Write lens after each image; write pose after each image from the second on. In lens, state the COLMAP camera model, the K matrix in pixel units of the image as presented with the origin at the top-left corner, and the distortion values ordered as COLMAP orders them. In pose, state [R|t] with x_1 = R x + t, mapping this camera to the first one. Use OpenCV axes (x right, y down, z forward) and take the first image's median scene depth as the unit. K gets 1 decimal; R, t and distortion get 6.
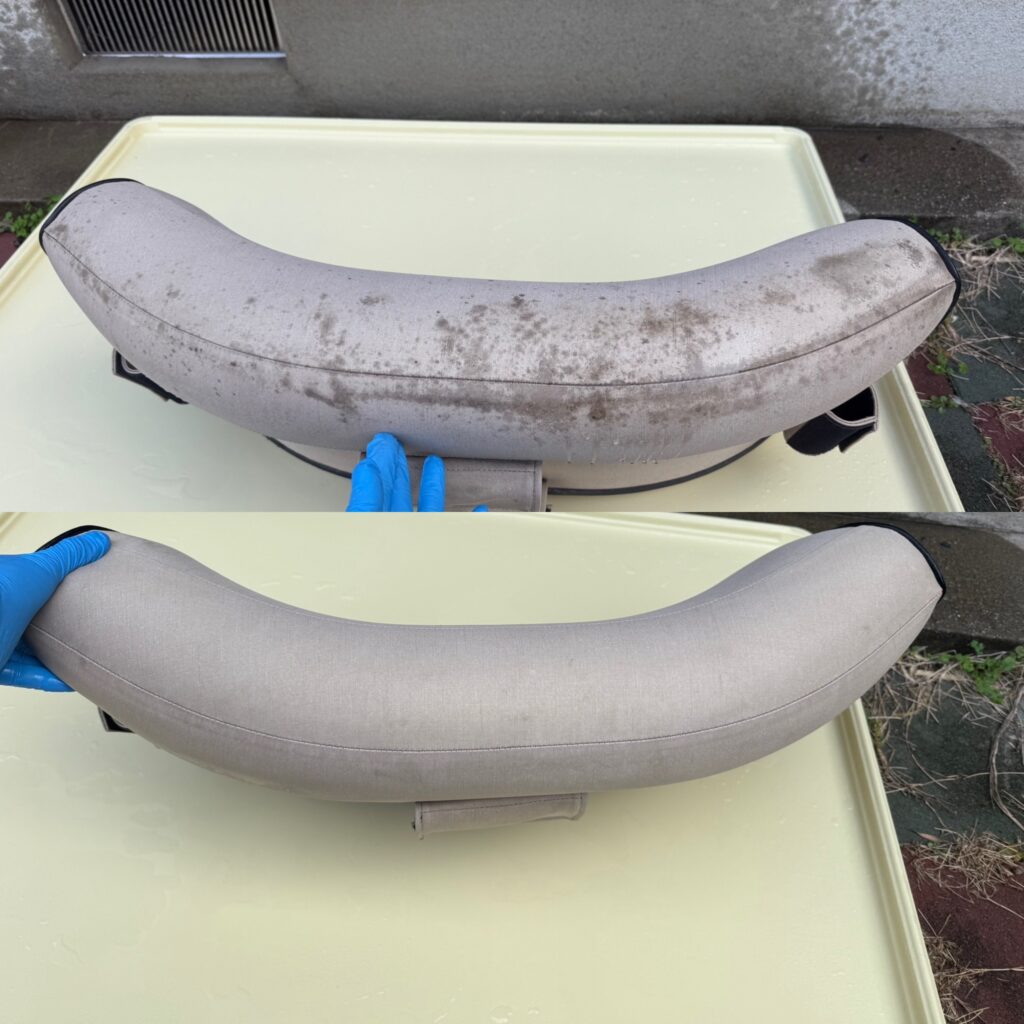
lens RADIAL K [[721.9, 0, 510.0], [0, 721.9, 294.5], [0, 0, 1]] dist [-0.017039, 0.002492]
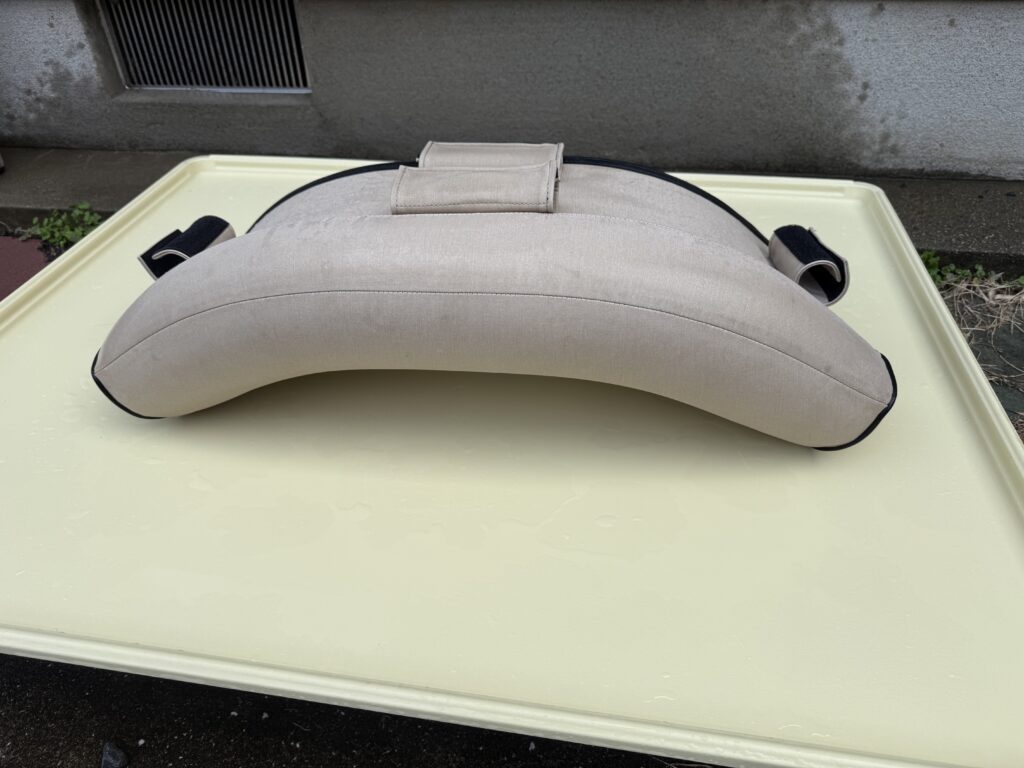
lens RADIAL K [[721.4, 0, 509.0], [0, 721.4, 383.3], [0, 0, 1]] dist [-0.019184, 0.004681]
pose [[0.996031, 0.055281, -0.069761, 0.070103], [-0.060767, 0.995010, -0.079133, 0.162113], [0.065038, 0.083058, 0.994420, 0.026155]]
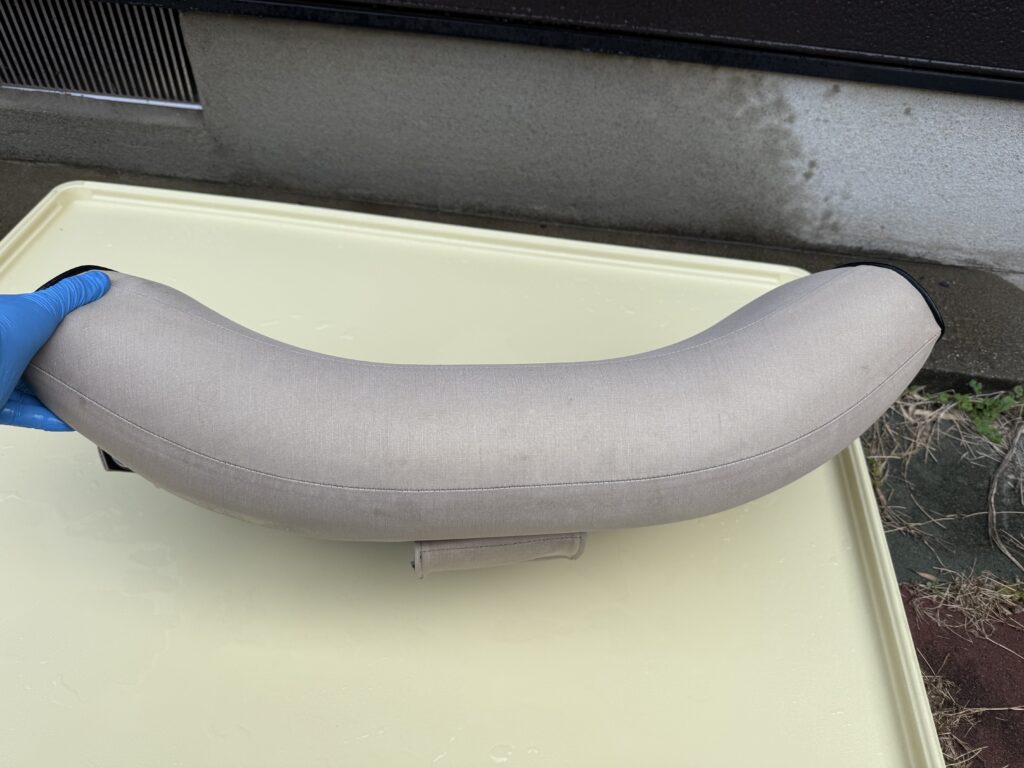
lens RADIAL K [[718.7, 0, 510.3], [0, 718.7, 379.5], [0, 0, 1]] dist [-0.006517, -0.009725]
pose [[0.995193, 0.092944, 0.030871, 0.078267], [-0.094607, 0.993841, 0.057697, -0.087664], [-0.025318, -0.060340, 0.997857, 0.076288]]
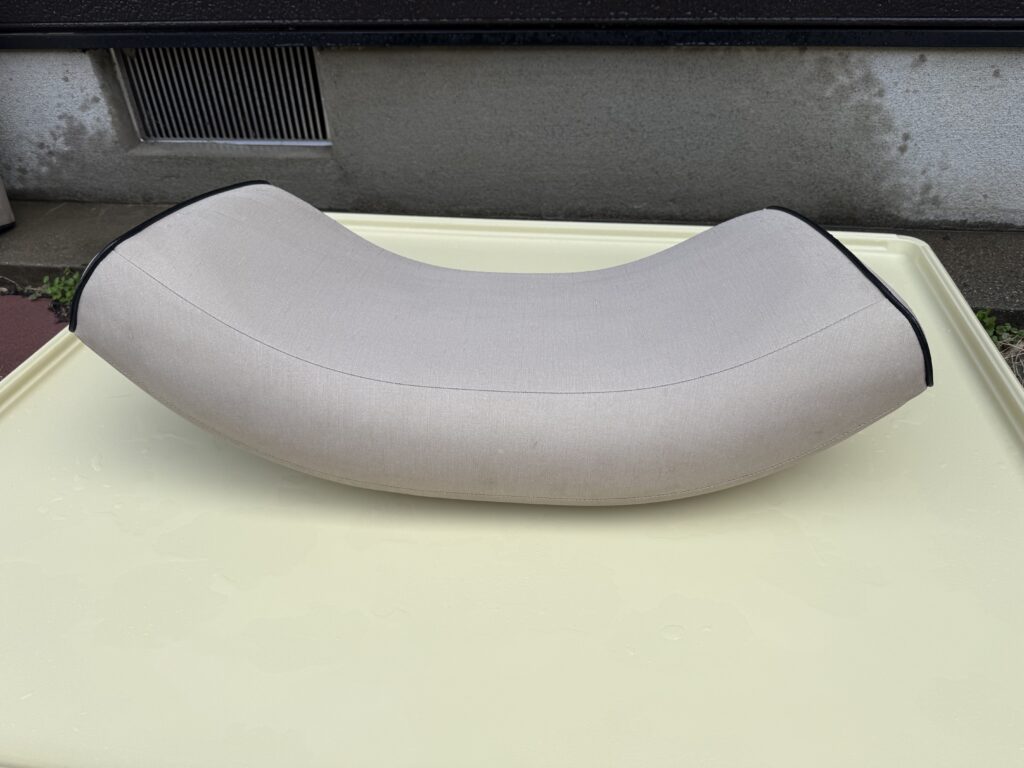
lens RADIAL K [[718.7, 0, 510.3], [0, 718.7, 379.5], [0, 0, 1]] dist [-0.006517, -0.009725]
pose [[0.996104, 0.045831, -0.075338, 0.030330], [-0.054784, 0.991088, -0.121419, 0.112598], [0.069102, 0.125074, 0.989738, 0.064760]]
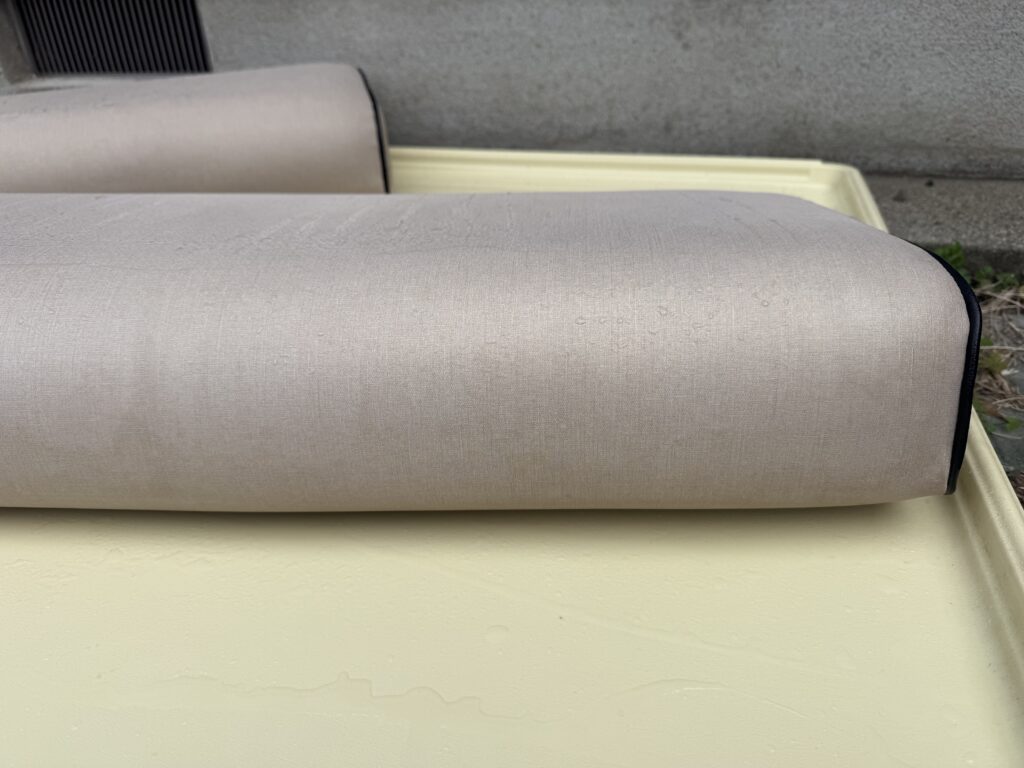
lens RADIAL K [[727.9, 0, 512.0], [0, 727.9, 384.0], [0, 0, 1]] dist [-0.025381, 0.004086]
pose [[0.980681, 0.094994, -0.170997, 0.253376], [-0.128333, 0.972186, -0.195919, 0.185227], [0.147630, 0.214078, 0.965596, 0.283979]]
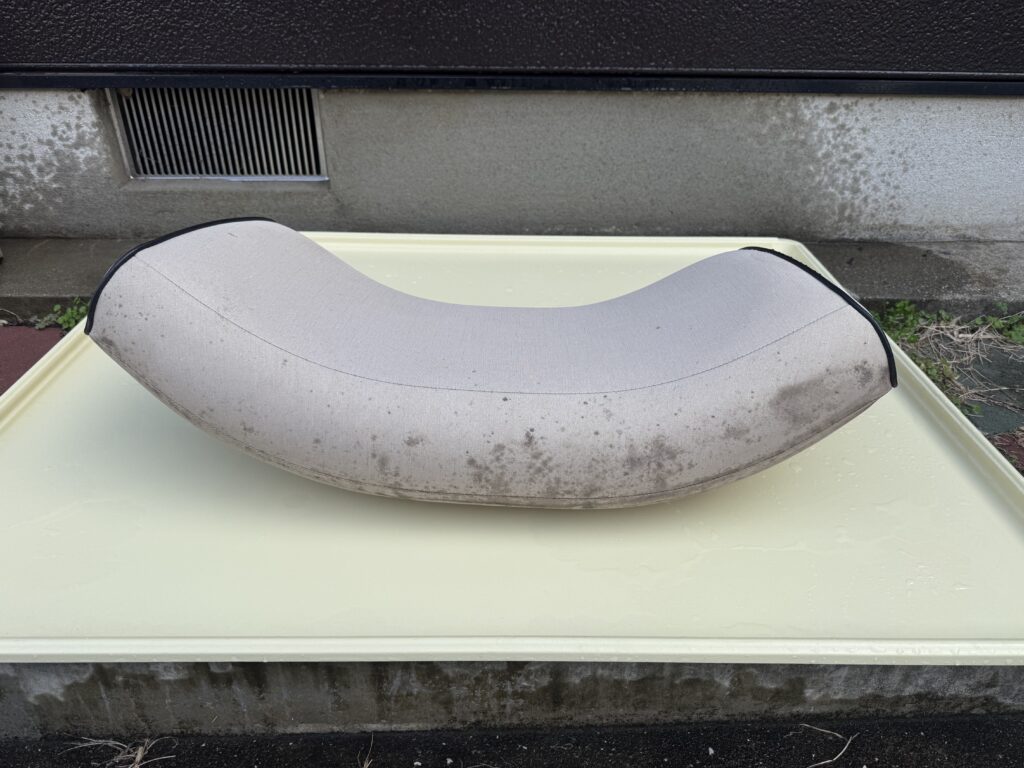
lens RADIAL K [[713.8, 0, 508.3], [0, 713.8, 387.7], [0, 0, 1]] dist [0.007836, -0.025297]
pose [[0.996864, -0.011129, 0.078352, -0.134650], [0.025563, 0.982270, -0.185720, 0.199965], [-0.074896, 0.187140, 0.979474, -0.022418]]
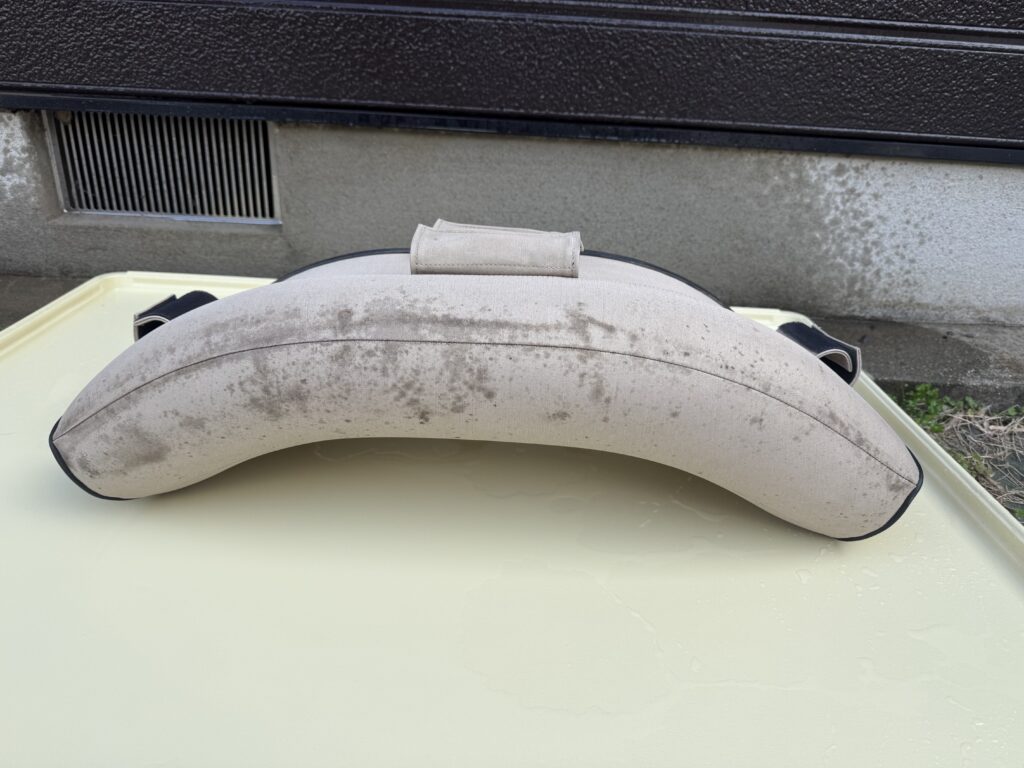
lens RADIAL K [[716.5, 0, 511.7], [0, 716.5, 389.9], [0, 0, 1]] dist [0.002745, -0.021394]
pose [[0.995903, 0.045295, 0.078268, -0.067671], [-0.019927, 0.954158, -0.298639, 0.184139], [-0.088207, 0.295856, 0.951151, 0.116781]]
